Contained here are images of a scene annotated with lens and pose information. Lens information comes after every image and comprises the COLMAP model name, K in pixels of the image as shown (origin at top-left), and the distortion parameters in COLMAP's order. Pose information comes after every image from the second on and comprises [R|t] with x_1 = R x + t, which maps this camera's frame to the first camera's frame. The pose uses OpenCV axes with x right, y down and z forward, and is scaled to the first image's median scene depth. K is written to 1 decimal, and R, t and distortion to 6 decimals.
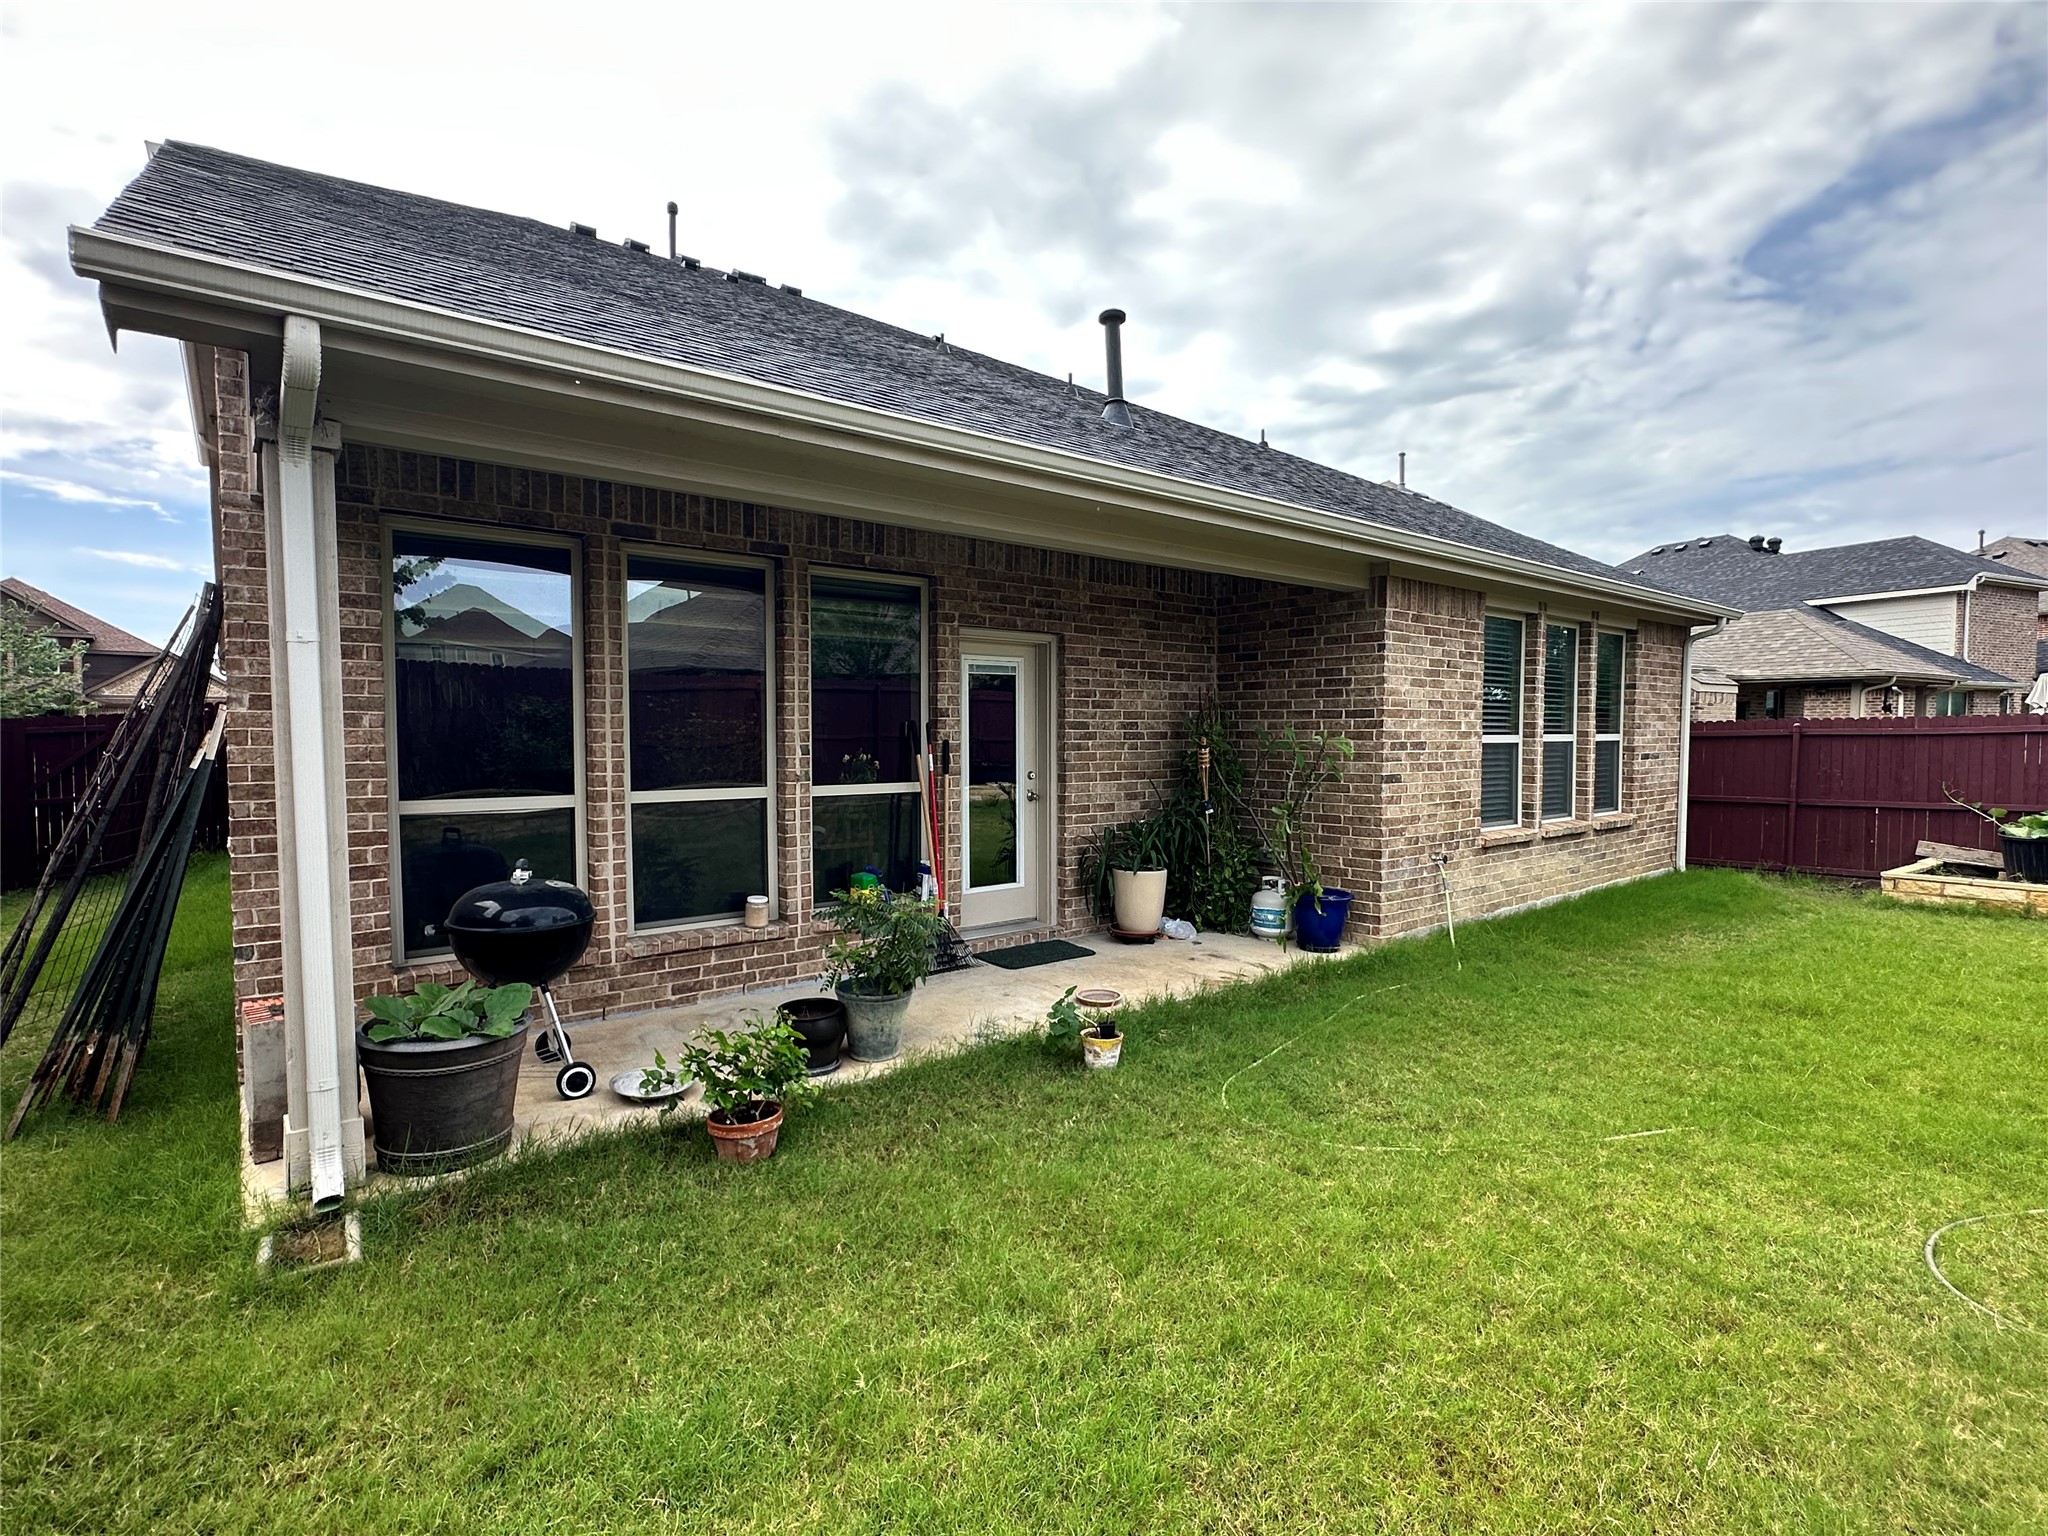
lens RADIAL K [[977.8, 0, 1022.9], [0, 977.8, 784.2], [0, 0, 1]] dist [0.001339, 0.000677]
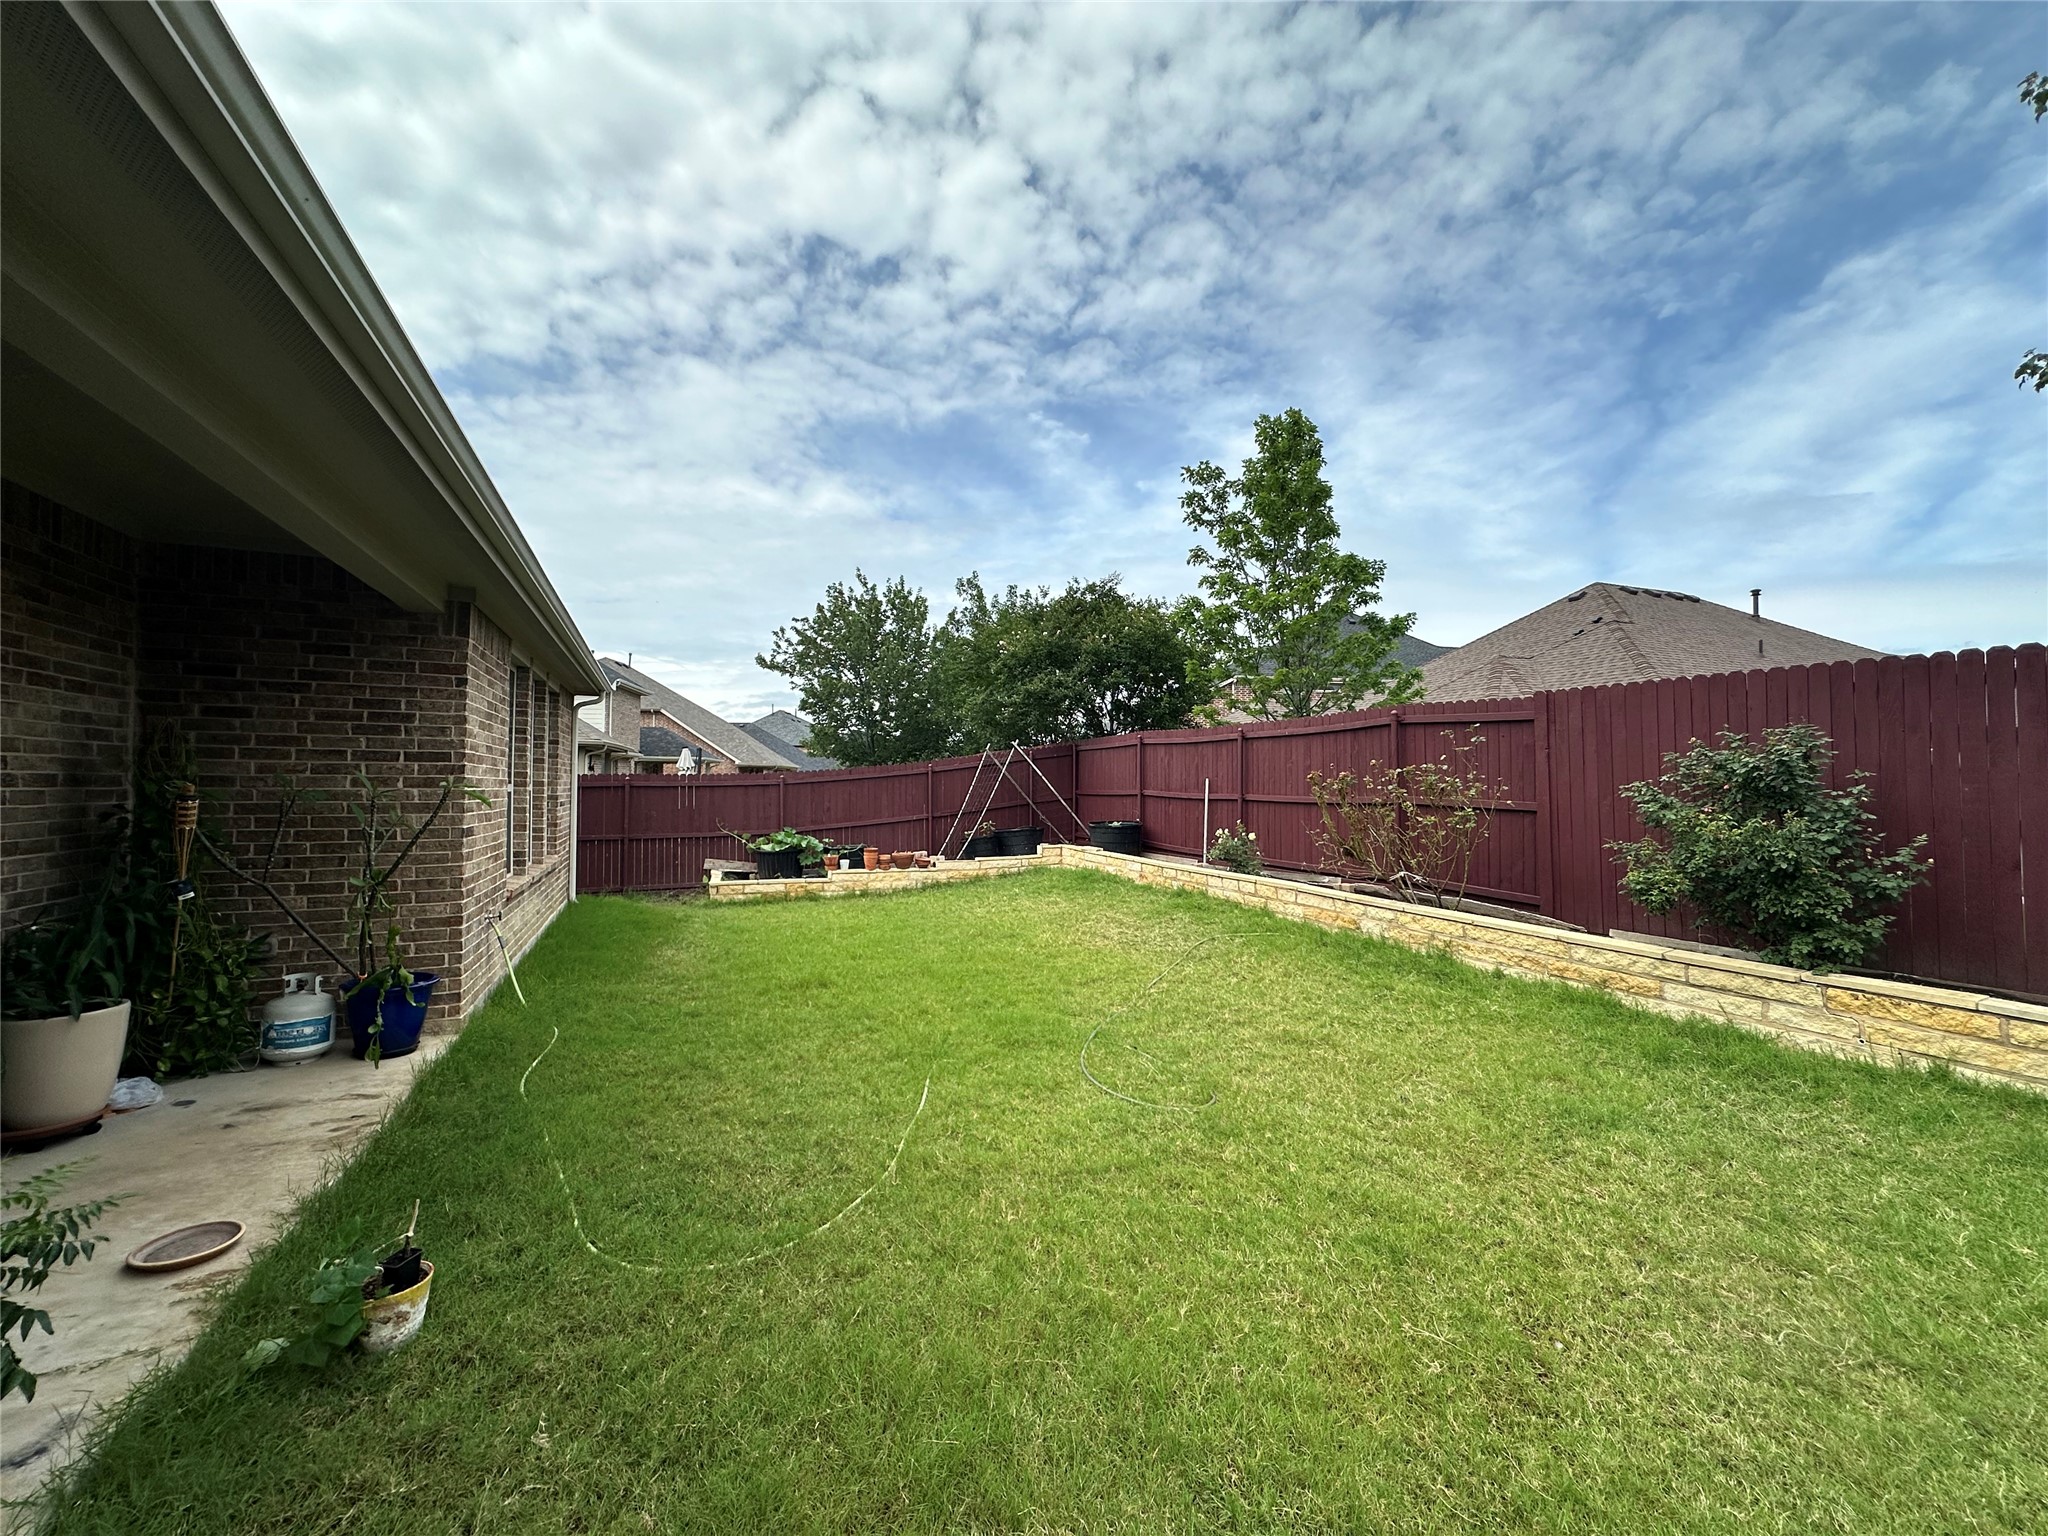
lens RADIAL K [[815.0, 0, 1021.5], [0, 815.0, 770.1], [0, 0, 1]] dist [-0.004619, 0.000677]
pose [[0.265261, 0.023552, 0.963889, -0.189277], [0.046773, 0.998210, -0.037263, -0.010002], [-0.963041, 0.054968, 0.263685, 0.310290]]
